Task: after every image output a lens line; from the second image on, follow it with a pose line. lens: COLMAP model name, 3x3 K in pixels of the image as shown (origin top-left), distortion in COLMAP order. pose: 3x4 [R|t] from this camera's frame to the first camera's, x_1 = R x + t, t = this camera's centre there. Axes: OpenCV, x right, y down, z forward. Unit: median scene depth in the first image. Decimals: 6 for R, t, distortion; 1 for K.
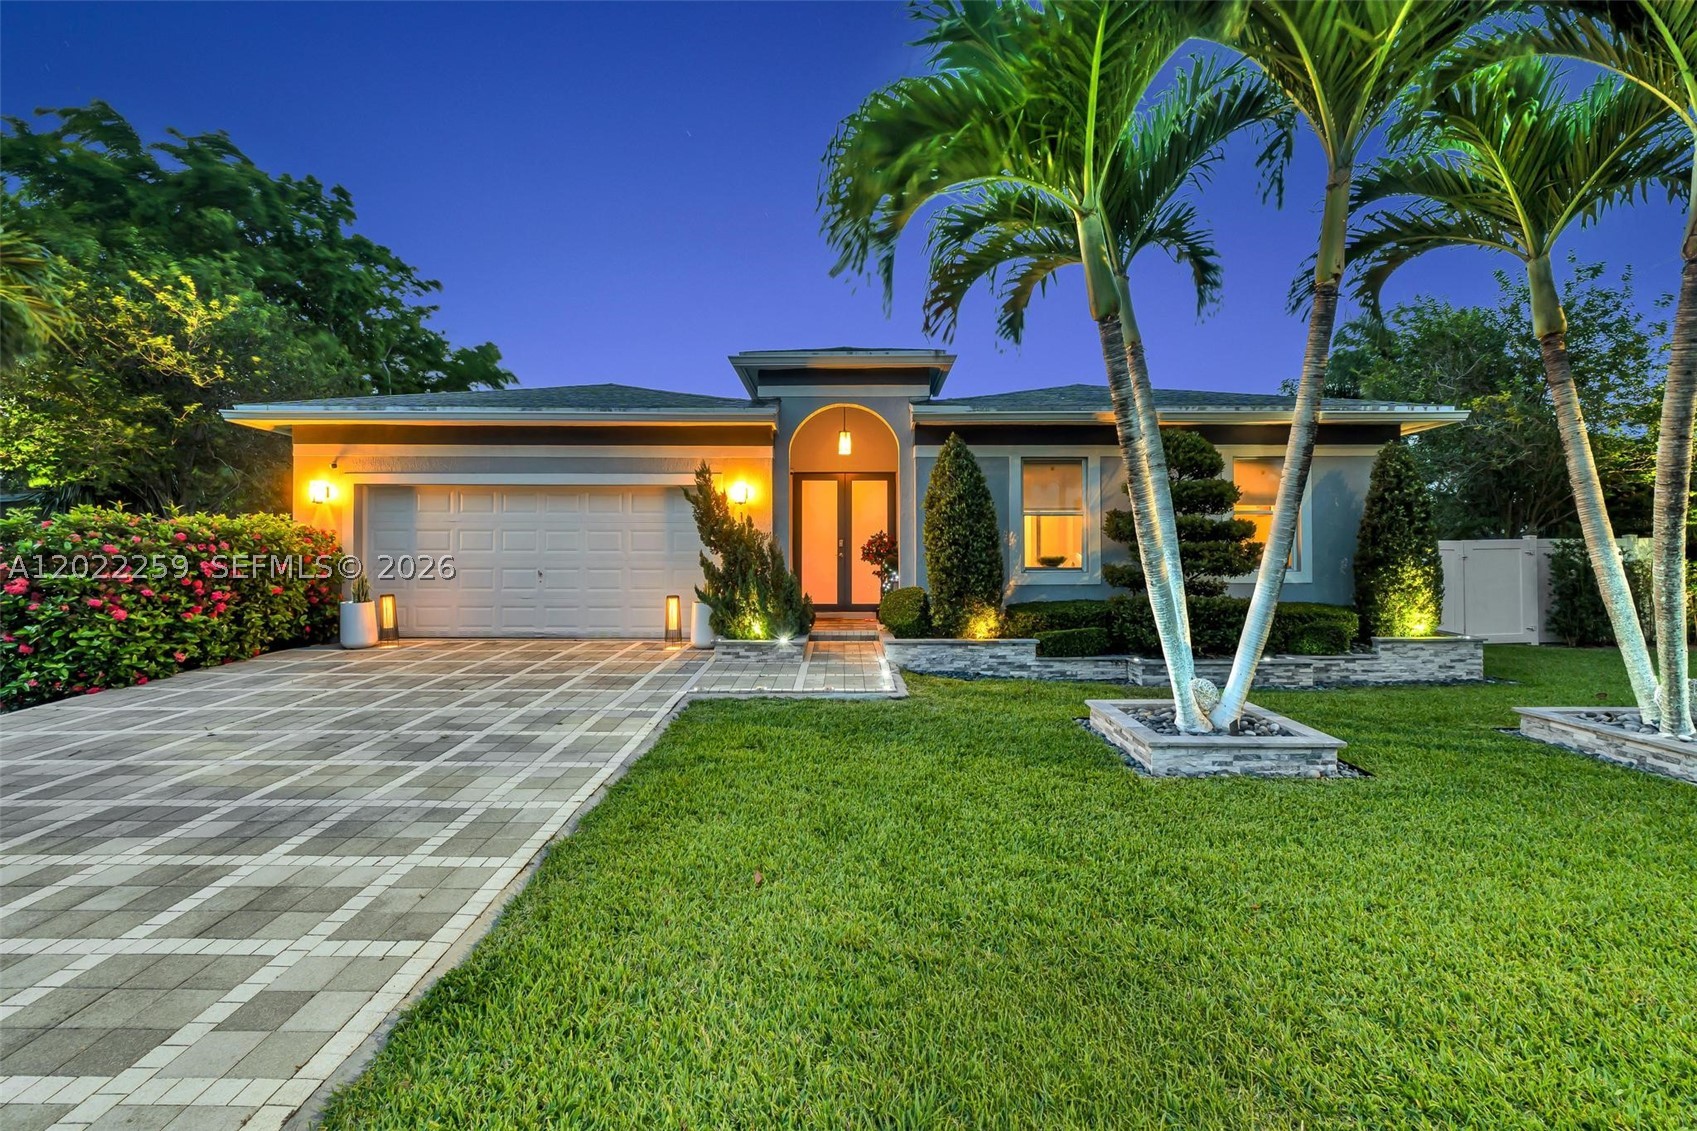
lens RADIAL K [[718.0, 0, 850.3], [0, 718.0, 558.5], [0, 0, 1]] dist [-0.004018, -0.000244]
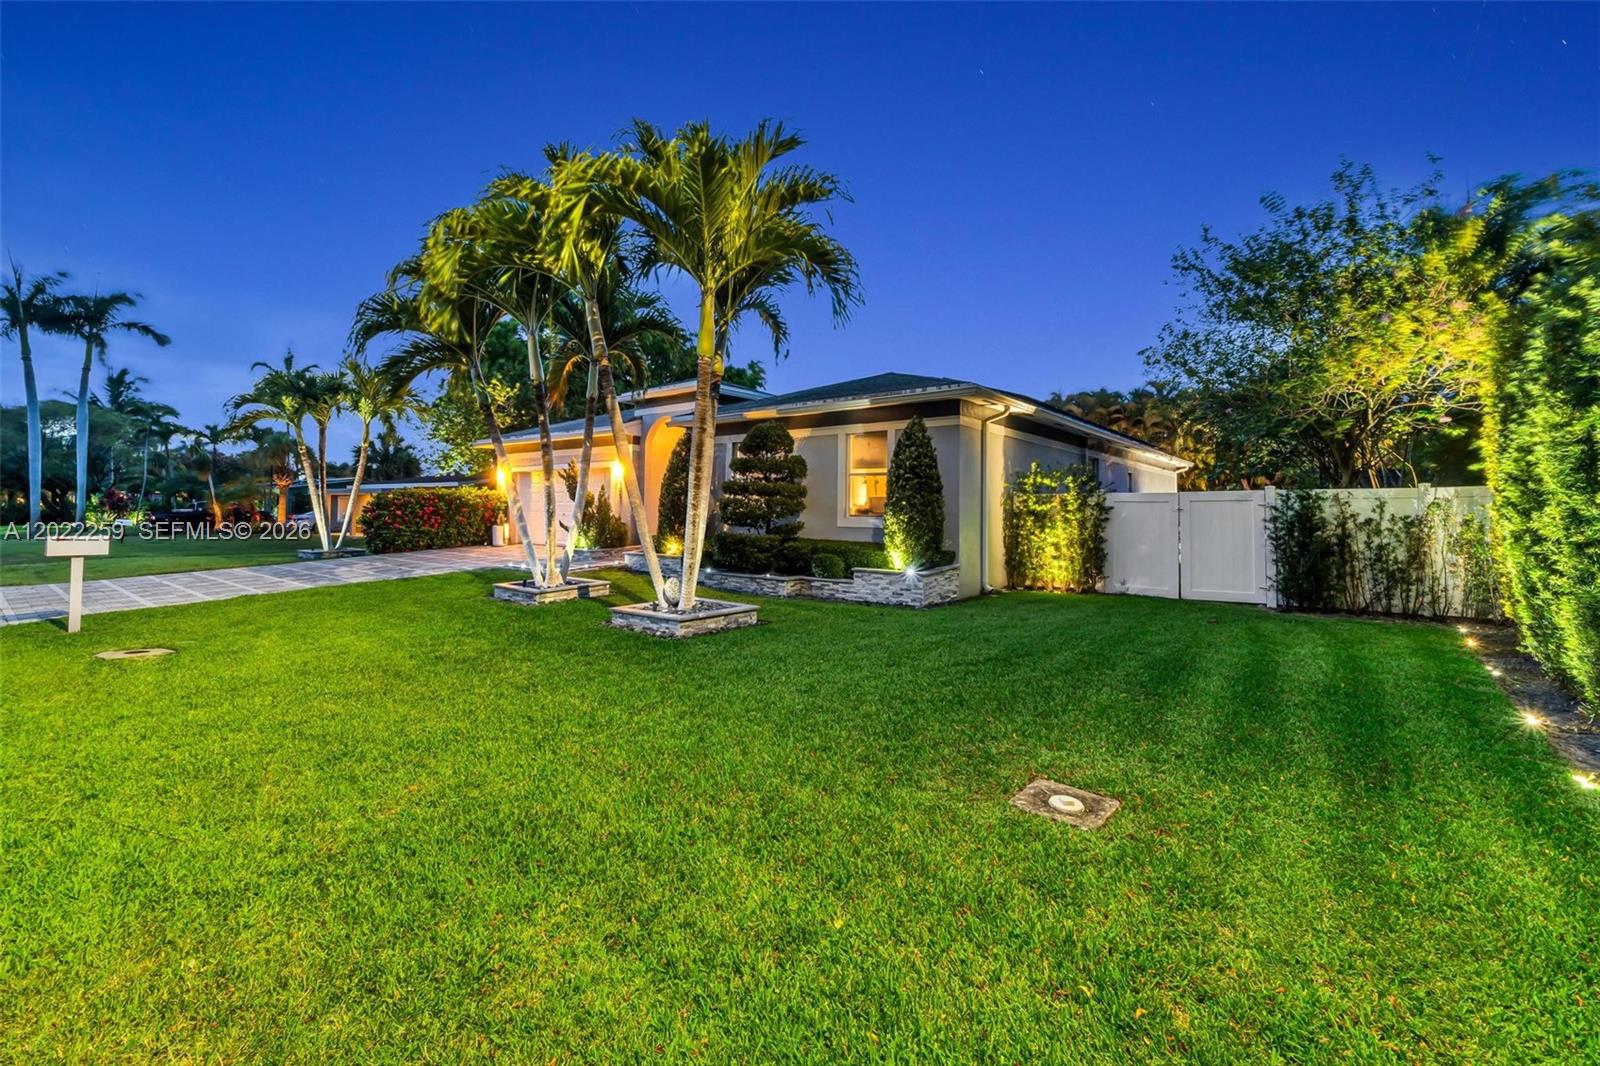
lens RADIAL K [[673.7, 0, 807.7], [0, 673.7, 527.9], [0, 0, 1]] dist [-0.000450, -0.000358]
pose [[0.782262, 0.022870, -0.622529, 1.354585], [-0.011031, 0.999678, 0.022863, 0.007264], [0.622852, -0.011018, 0.782262, -0.040475]]
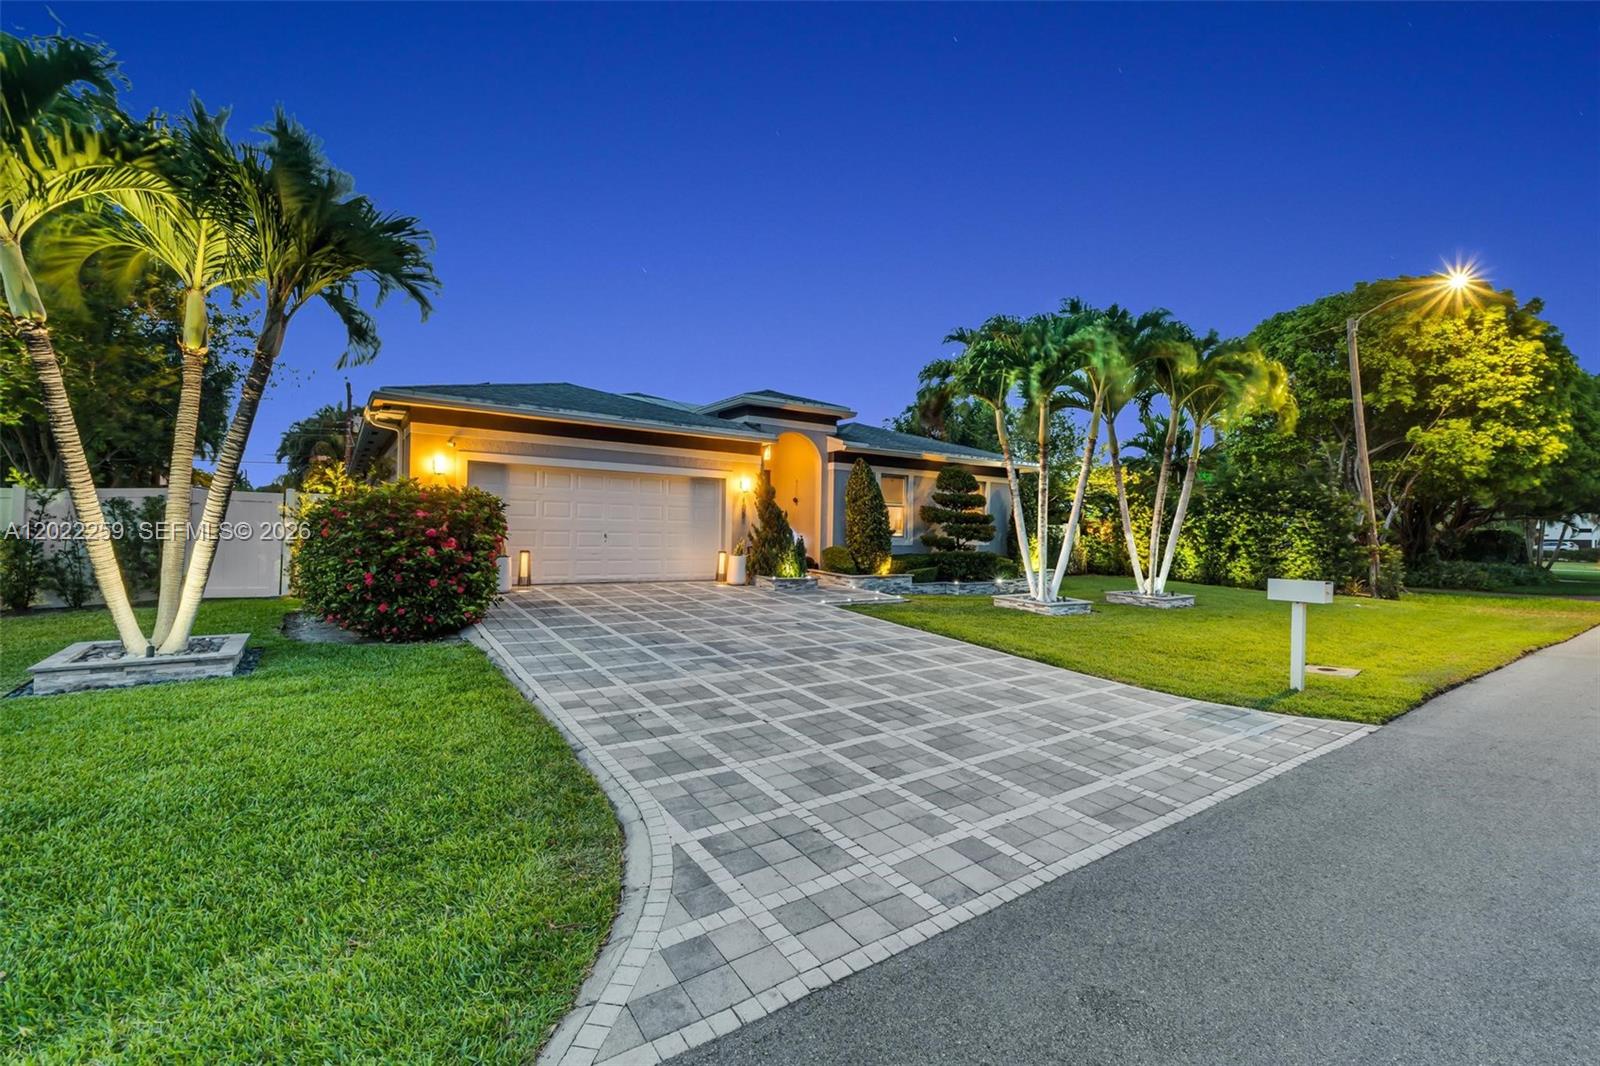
lens RADIAL K [[673.7, 0, 807.7], [0, 673.7, 527.9], [0, 0, 1]] dist [-0.000450, -0.000358]
pose [[0.825814, 0.019061, 0.563620, -0.909402], [-0.025820, 0.999659, 0.004023, -0.008744], [-0.563351, -0.017875, 0.826024, -0.294559]]
